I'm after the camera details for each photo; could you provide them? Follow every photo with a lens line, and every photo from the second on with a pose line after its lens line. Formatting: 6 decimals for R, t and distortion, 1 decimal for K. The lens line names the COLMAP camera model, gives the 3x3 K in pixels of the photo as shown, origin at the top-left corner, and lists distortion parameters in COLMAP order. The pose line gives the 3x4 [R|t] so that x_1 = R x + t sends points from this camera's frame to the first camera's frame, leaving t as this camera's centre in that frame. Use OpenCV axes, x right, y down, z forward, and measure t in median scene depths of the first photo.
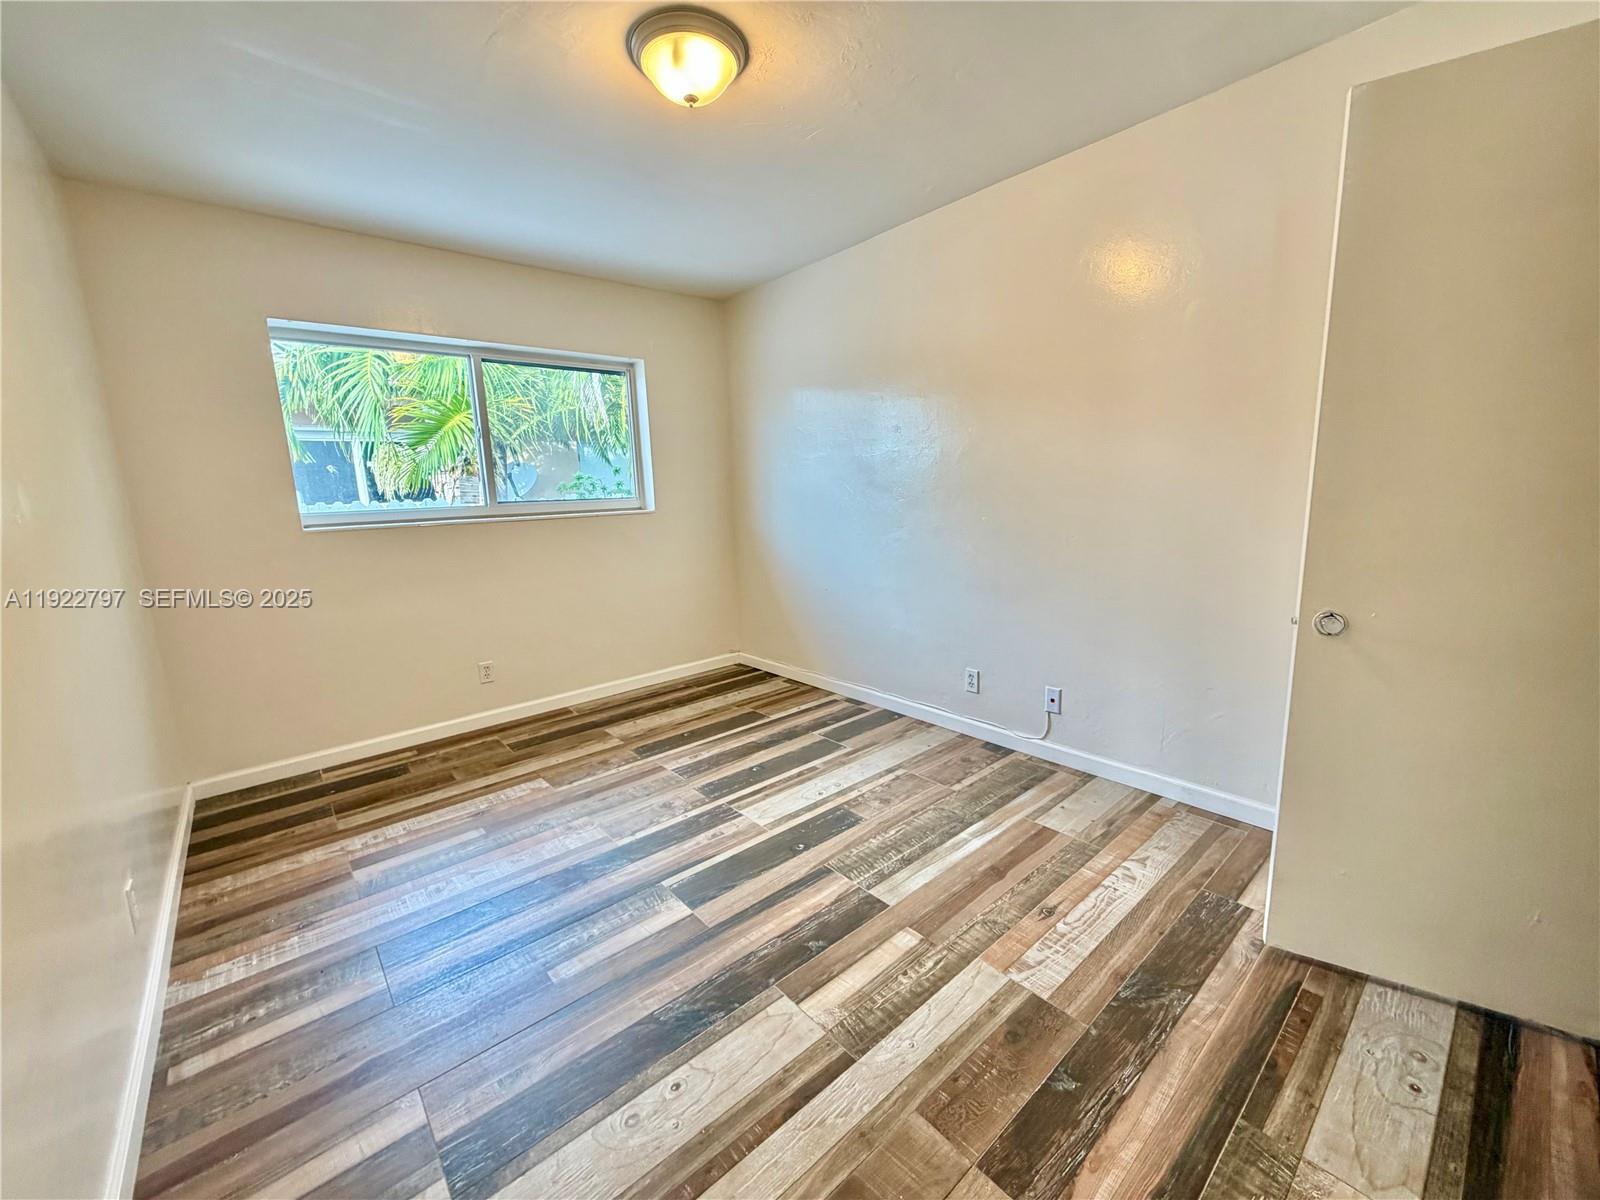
lens RADIAL K [[637.0, 0, 797.4], [0, 637.0, 597.8], [0, 0, 1]] dist [0.000162, -0.000152]
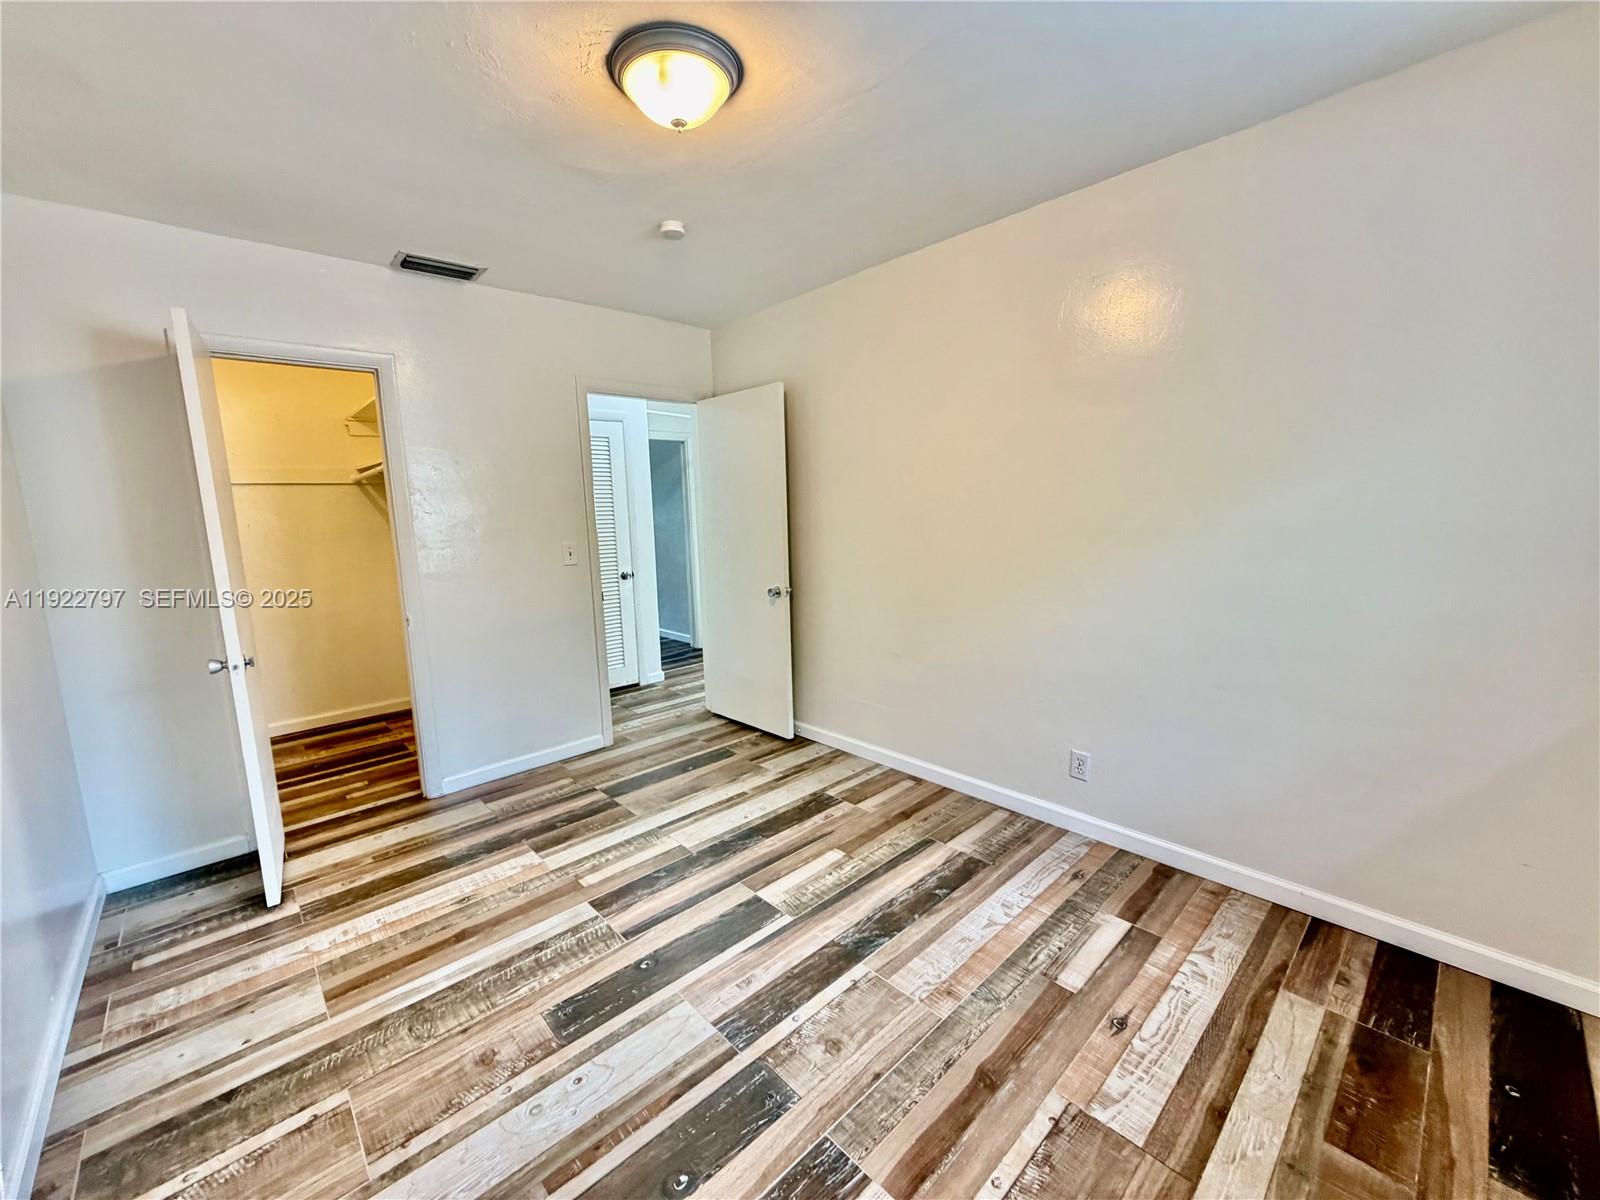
lens RADIAL K [[637.0, 0, 797.4], [0, 637.0, 597.8], [0, 0, 1]] dist [0.000162, -0.000152]
pose [[-0.997058, 0.070714, -0.029589, -0.202625], [0.058073, 0.948775, 0.310569, -0.323767], [0.050034, 0.307937, -0.950090, 1.618517]]
